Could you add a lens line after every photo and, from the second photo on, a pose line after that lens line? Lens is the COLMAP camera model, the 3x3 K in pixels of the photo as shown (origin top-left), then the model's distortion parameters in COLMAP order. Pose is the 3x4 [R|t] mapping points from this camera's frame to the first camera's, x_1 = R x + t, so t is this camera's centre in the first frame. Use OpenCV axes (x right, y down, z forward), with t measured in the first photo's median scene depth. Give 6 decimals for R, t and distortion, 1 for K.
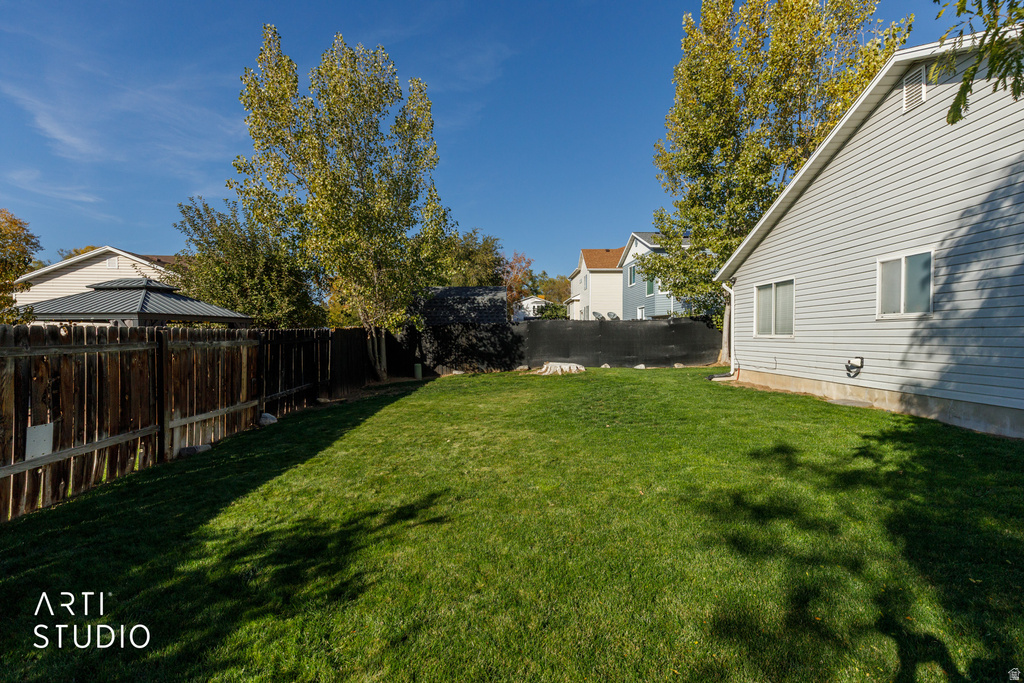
lens RADIAL K [[462.6, 0, 514.7], [0, 462.6, 343.2], [0, 0, 1]] dist [0.012120, 0.000881]
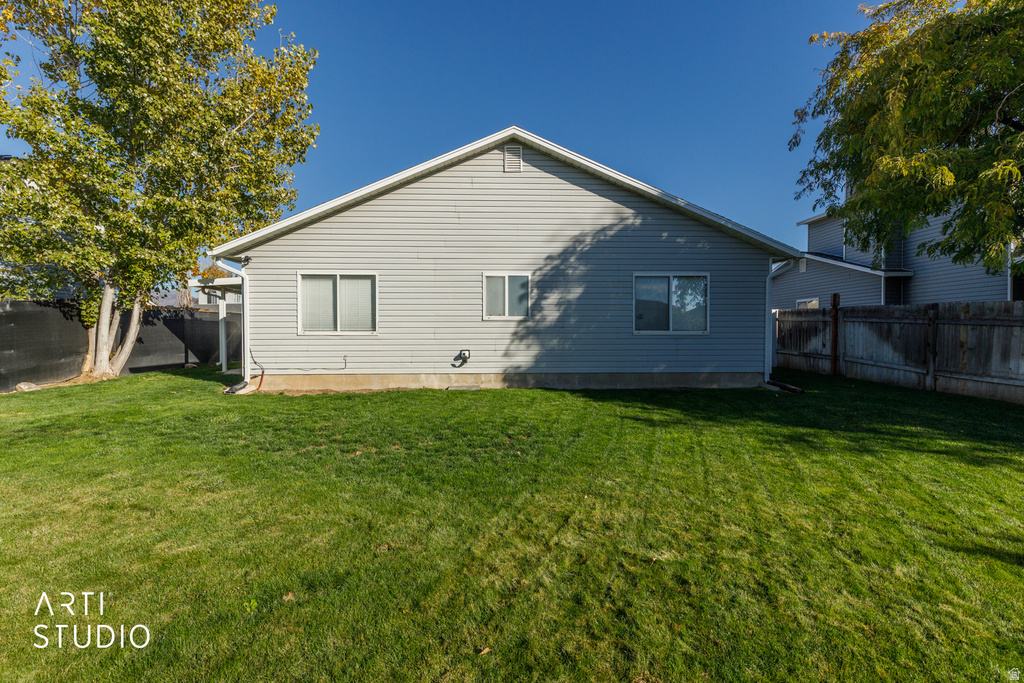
lens RADIAL K [[462.6, 0, 510.1], [0, 462.6, 347.5], [0, 0, 1]] dist [0.012120, 0.000881]
pose [[-0.031984, -0.029089, 0.999065, -0.394254], [0.016321, 0.999428, 0.029623, -0.009368], [-0.999355, 0.017254, -0.031491, 0.747029]]
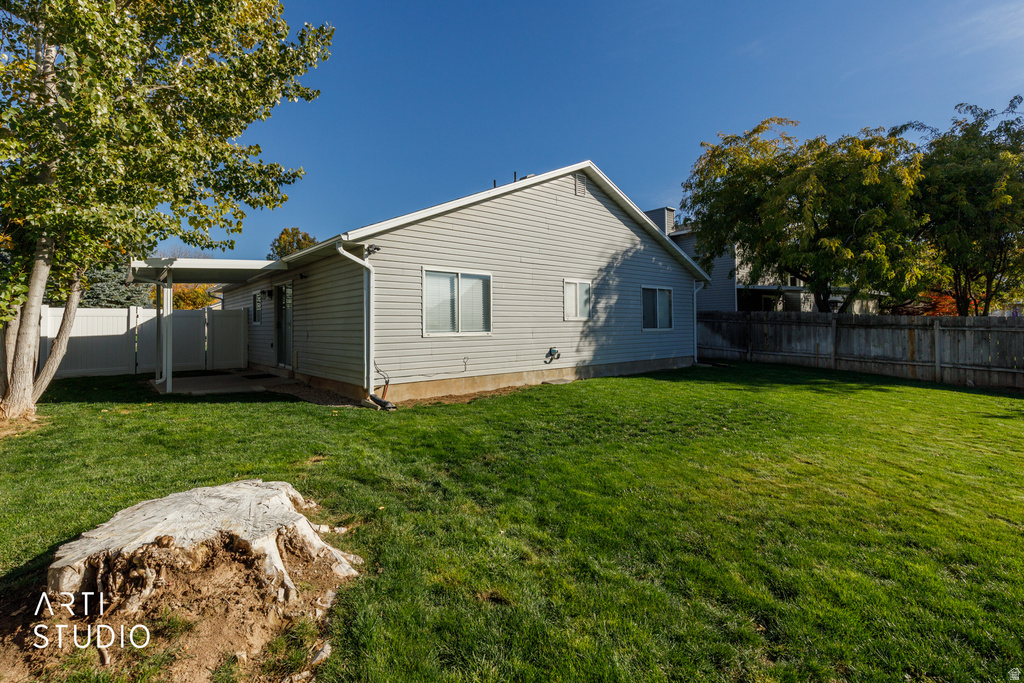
lens RADIAL K [[462.6, 0, 505.7], [0, 462.6, 320.2], [0, 0, 1]] dist [0.012120, 0.000881]
pose [[-0.637759, 0.013342, 0.770120, -0.175851], [0.019459, 0.999810, -0.001207, -0.042235], [-0.769990, 0.014215, -0.637898, 1.600004]]
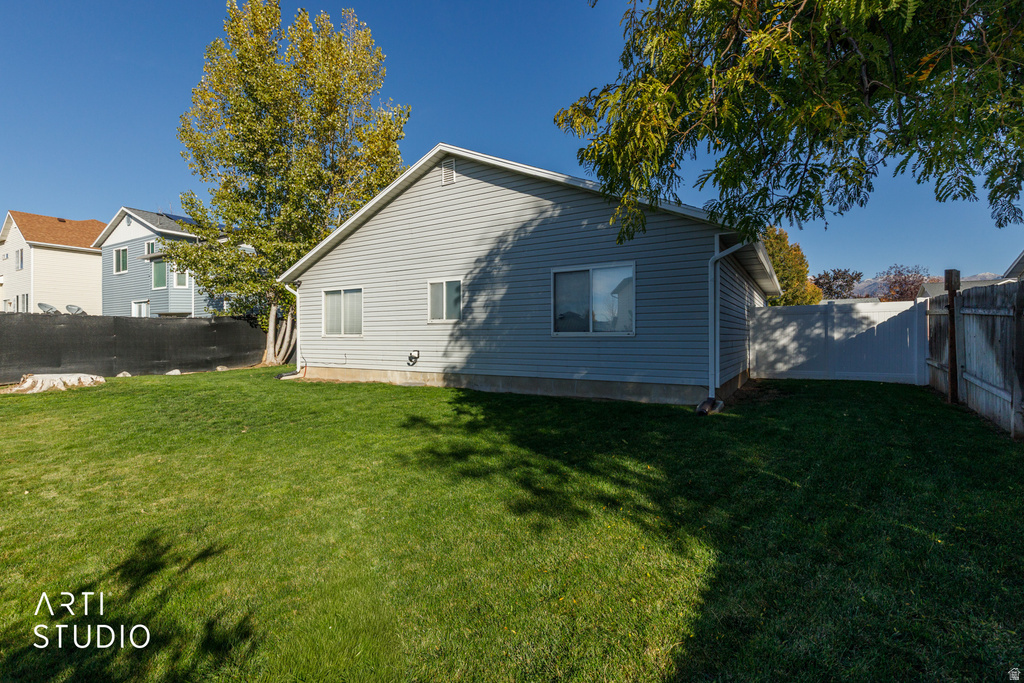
lens RADIAL K [[462.6, 0, 512.1], [0, 462.6, 337.1], [0, 0, 1]] dist [0.012120, 0.000881]
pose [[0.528030, -0.003786, 0.849217, -0.218400], [0.016632, 0.999844, -0.005884, 0.002553], [-0.849063, 0.017231, 0.528011, 0.031970]]
